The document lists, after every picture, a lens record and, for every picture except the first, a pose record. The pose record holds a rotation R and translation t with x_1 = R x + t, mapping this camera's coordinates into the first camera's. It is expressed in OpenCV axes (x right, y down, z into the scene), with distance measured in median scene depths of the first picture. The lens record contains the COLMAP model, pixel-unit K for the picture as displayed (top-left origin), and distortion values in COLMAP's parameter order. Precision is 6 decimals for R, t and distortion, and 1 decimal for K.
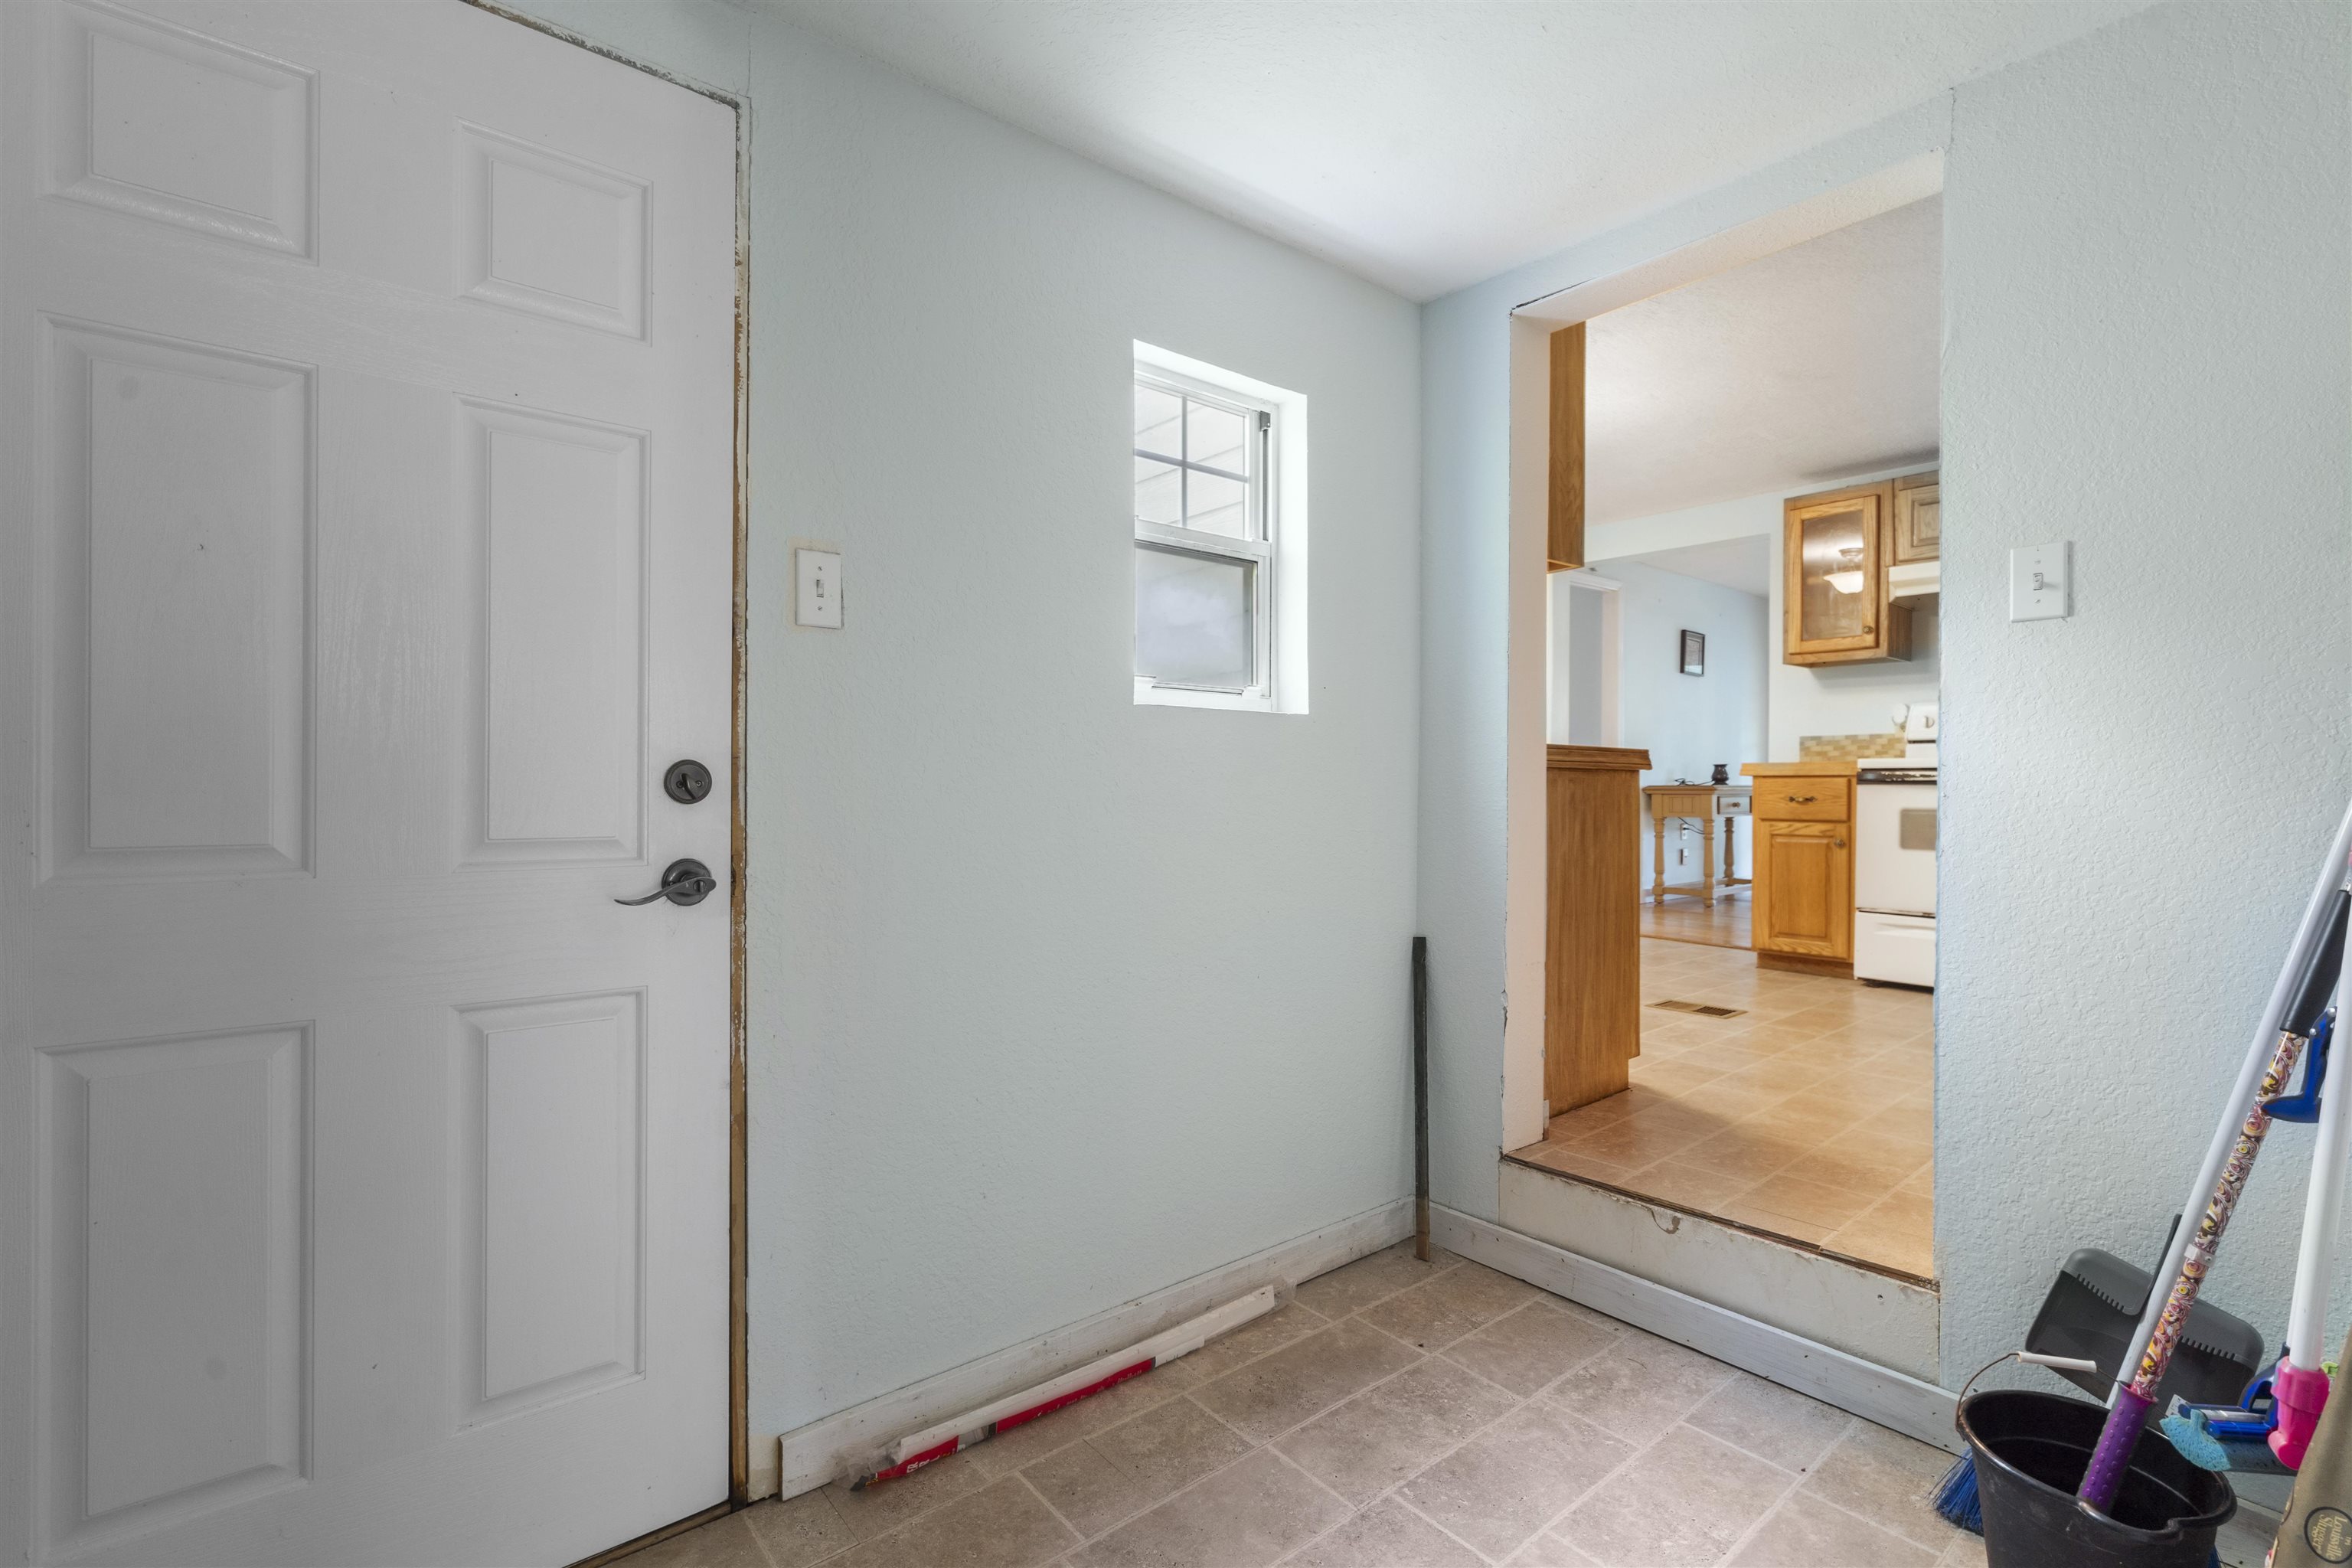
lens RADIAL K [[1072.7, 0, 1173.0], [0, 1072.7, 785.9], [0, 0, 1]] dist [-0.003435, 0.002917]
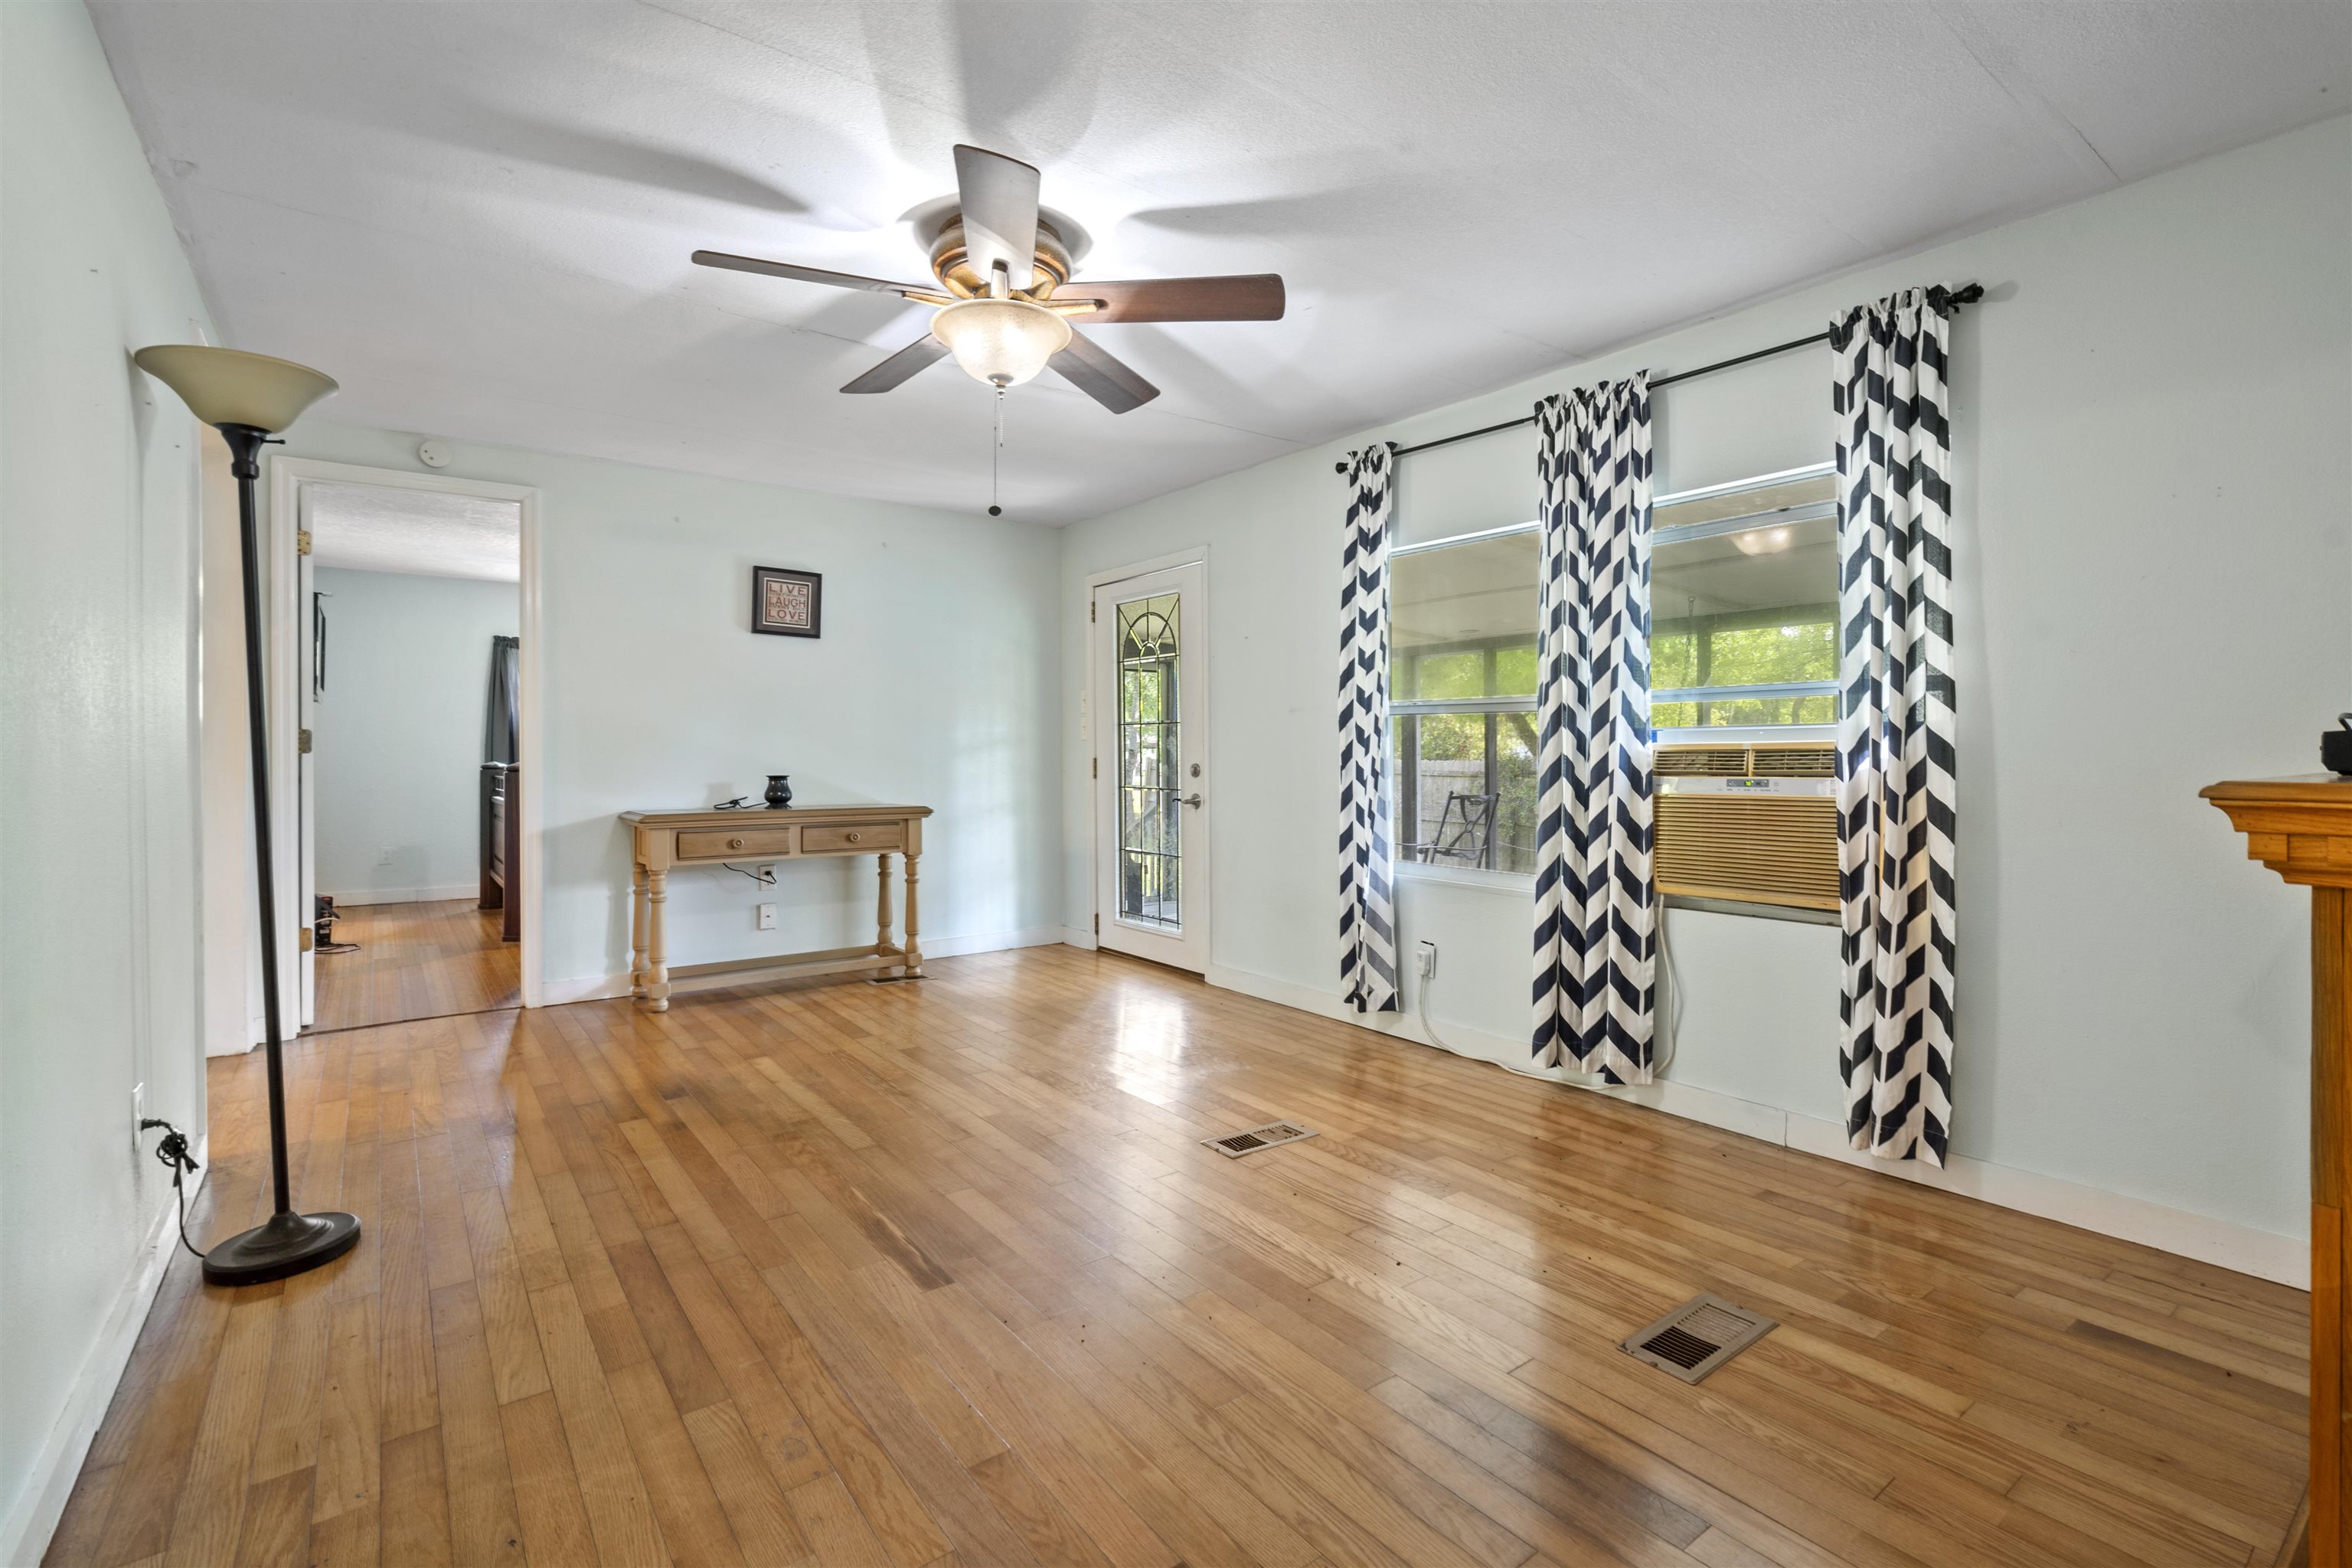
lens RADIAL K [[1072.7, 0, 1183.8], [0, 1072.7, 750.8], [0, 0, 1]] dist [-0.003435, 0.002917]
pose [[0.998870, -0.006224, -0.047121, 1.233162], [0.006144, 0.999979, -0.001832, -0.051225], [0.047131, 0.001541, 0.998888, 0.595728]]
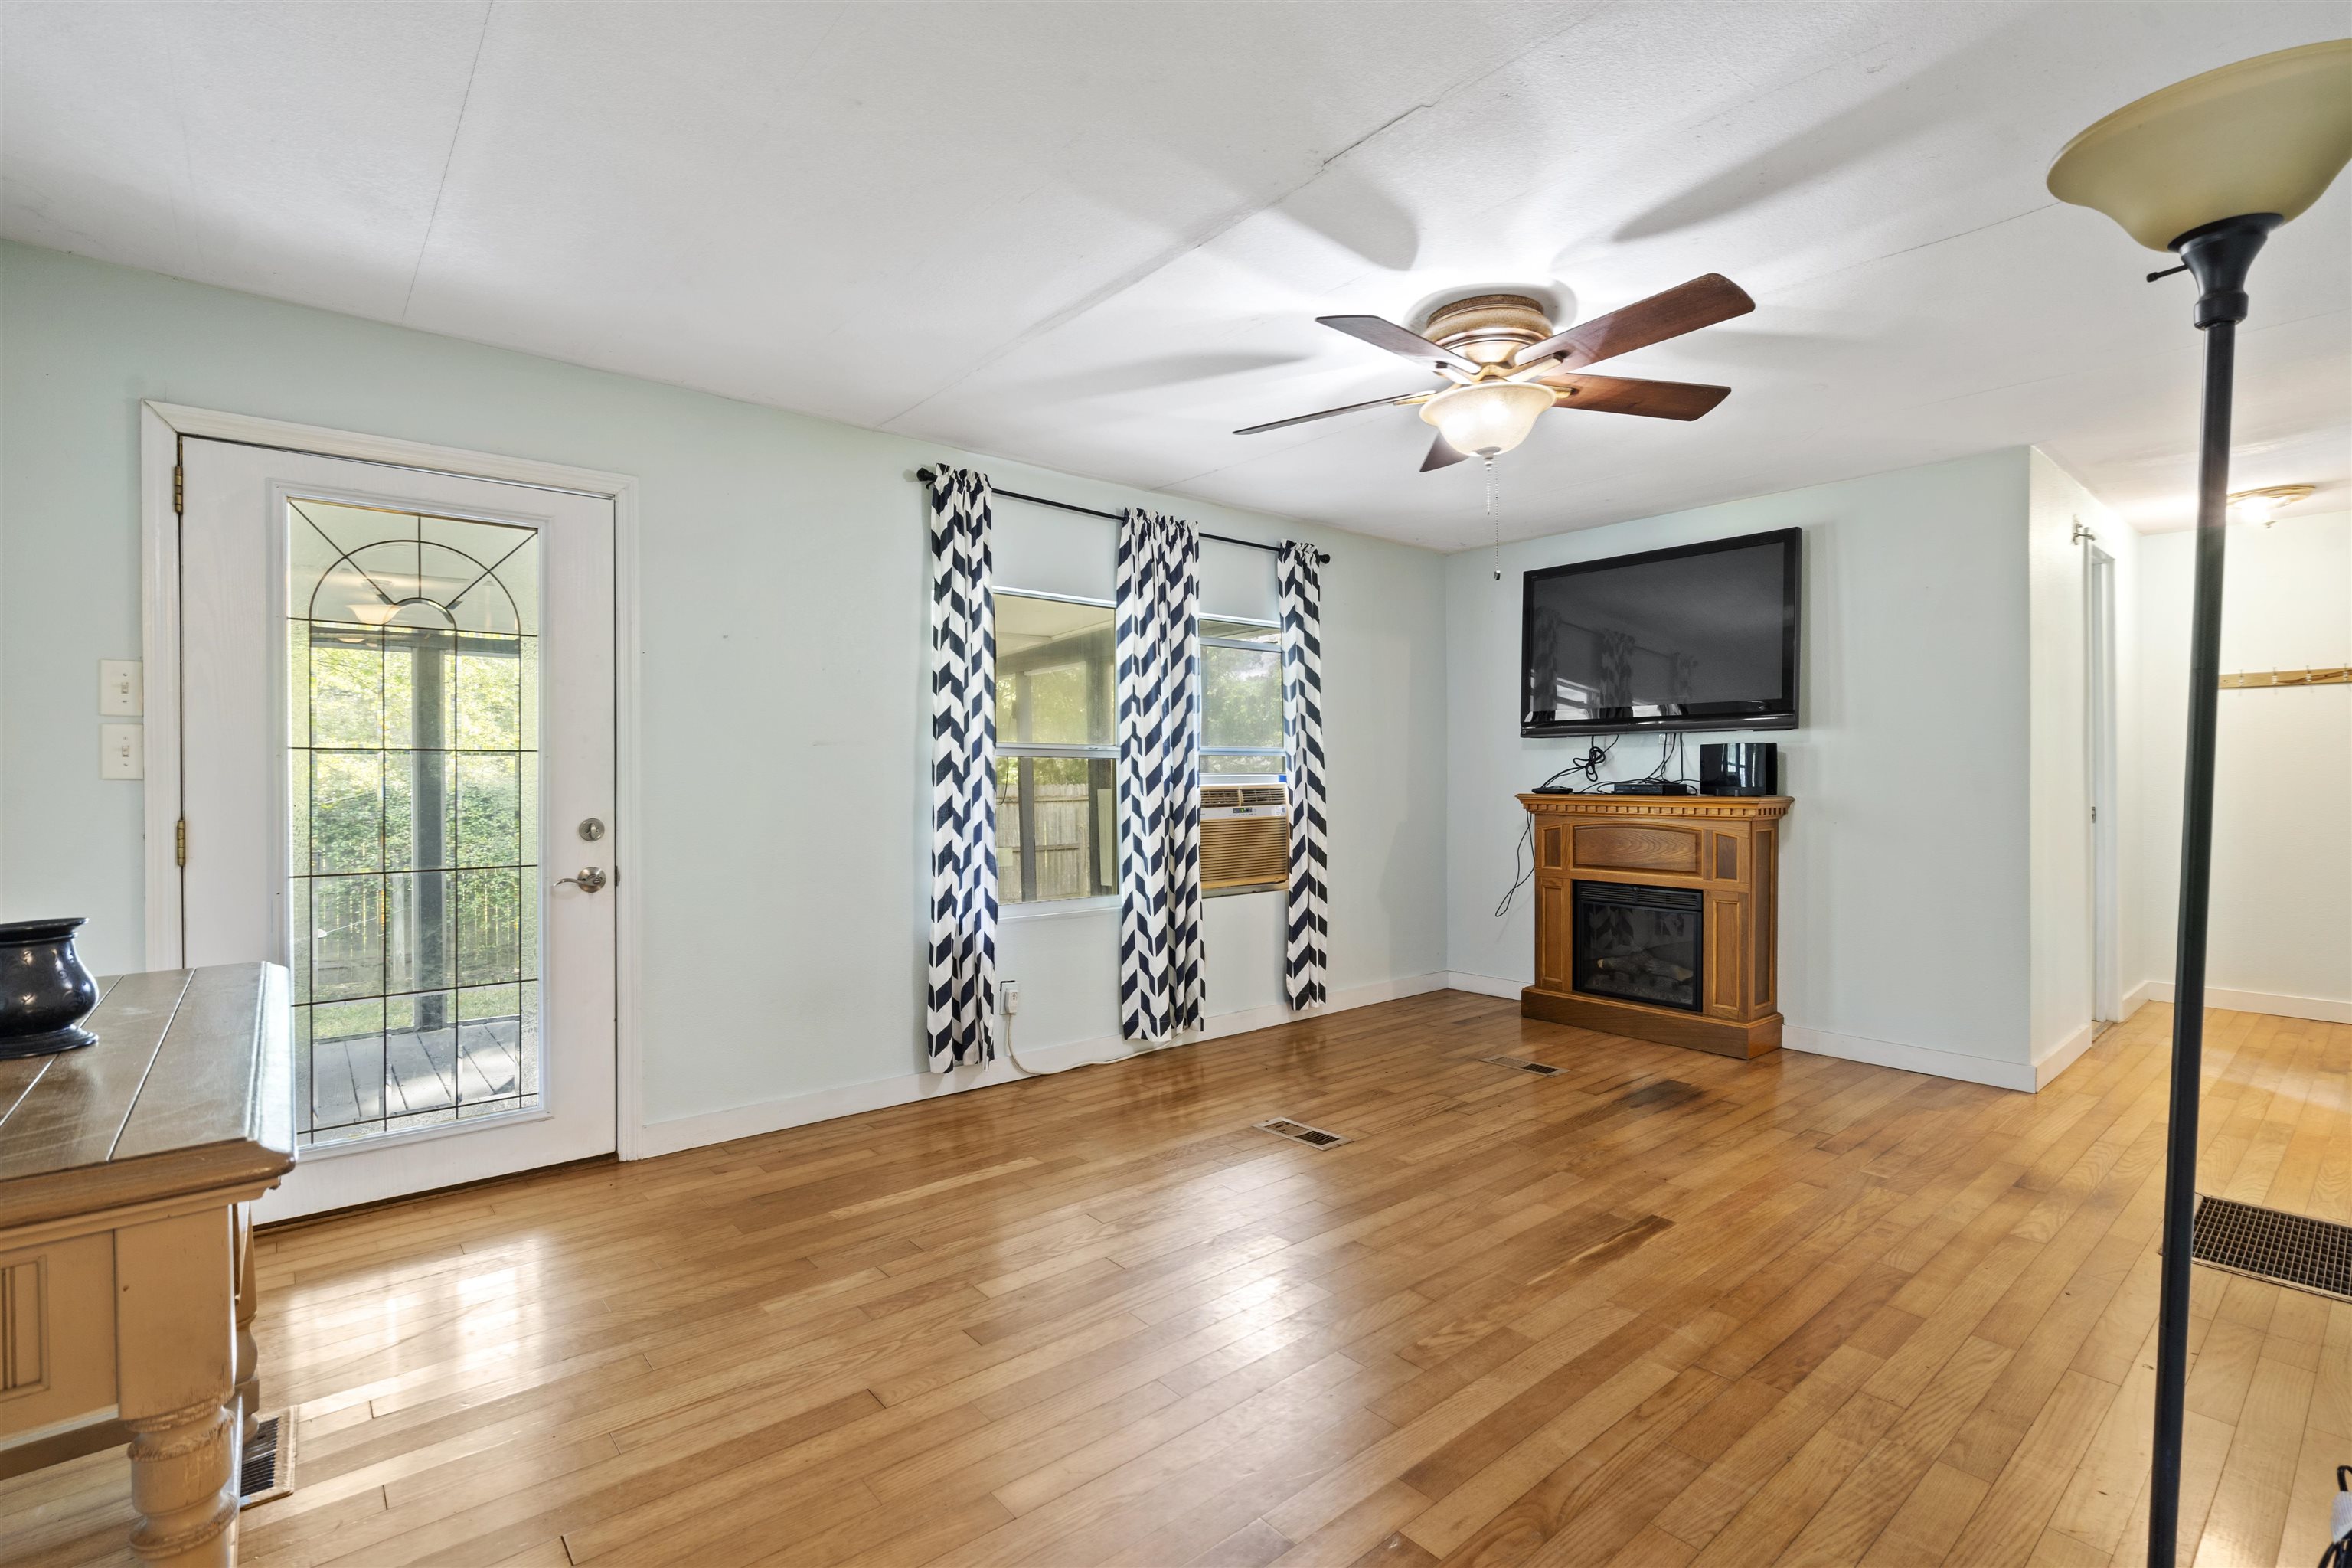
lens RADIAL K [[1072.7, 0, 1182.7], [0, 1072.7, 774.6], [0, 0, 1]] dist [-0.003435, 0.002917]
pose [[-0.009527, -0.002509, 0.999951, 0.541608], [0.008537, 0.999960, 0.002591, -0.067533], [-0.999918, 0.008561, -0.009505, 1.300426]]
